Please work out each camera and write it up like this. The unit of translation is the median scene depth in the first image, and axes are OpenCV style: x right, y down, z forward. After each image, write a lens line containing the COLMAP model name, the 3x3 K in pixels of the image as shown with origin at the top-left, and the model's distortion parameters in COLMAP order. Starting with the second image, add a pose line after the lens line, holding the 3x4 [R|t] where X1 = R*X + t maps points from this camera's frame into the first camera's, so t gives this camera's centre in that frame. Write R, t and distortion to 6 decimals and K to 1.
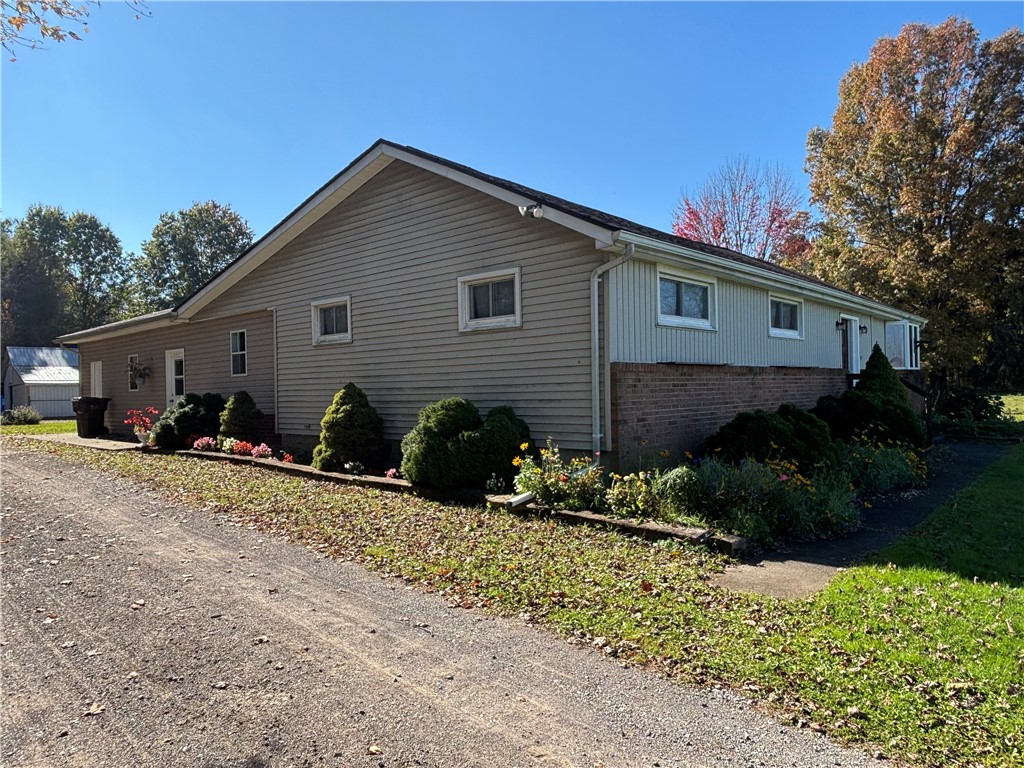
lens RADIAL K [[681.5, 0, 512.0], [0, 681.5, 384.0], [0, 0, 1]] dist [0.049804, -0.001316]
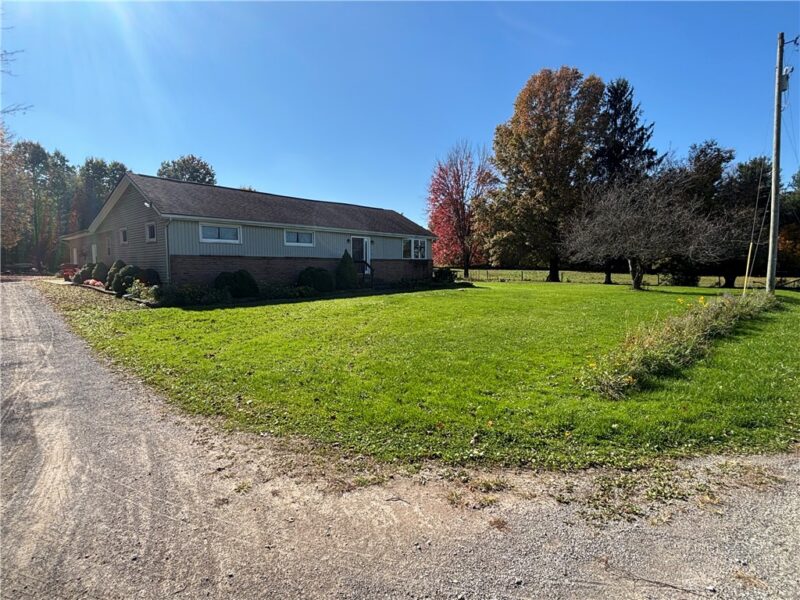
lens RADIAL K [[421.0, 0, 400.0], [0, 421.0, 300.0], [0, 0, 1]] dist [0.043958, -0.000189]
pose [[0.999418, 0.021081, -0.026834, 0.648694], [-0.018672, 0.996028, 0.087063, -0.007768], [0.028563, -0.086511, 0.995841, -0.489997]]
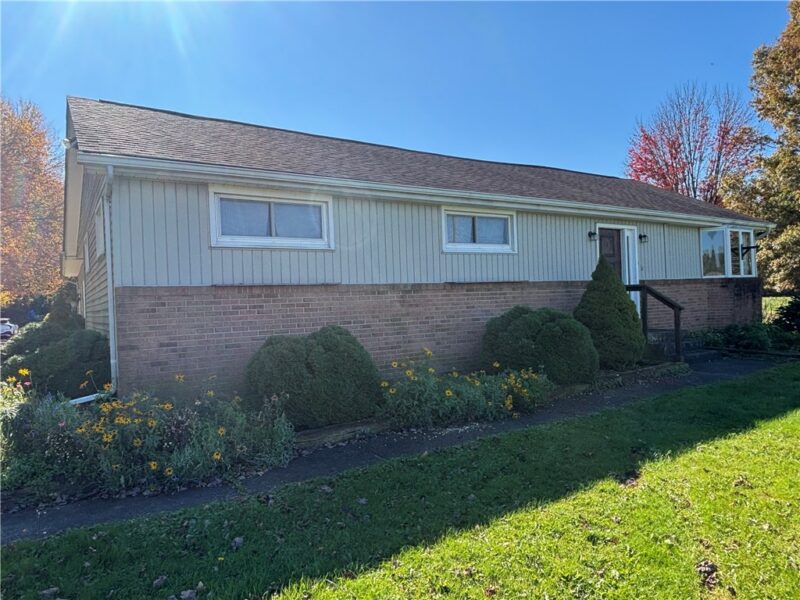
lens RADIAL K [[539.1, 0, 400.0], [0, 539.1, 300.0], [0, 0, 1]] dist [0.001496, -0.002140]
pose [[0.961242, -0.022166, -0.274814, 0.386243], [0.023683, 0.999717, 0.002204, -0.002976], [0.274688, -0.008627, 0.961495, 0.184192]]
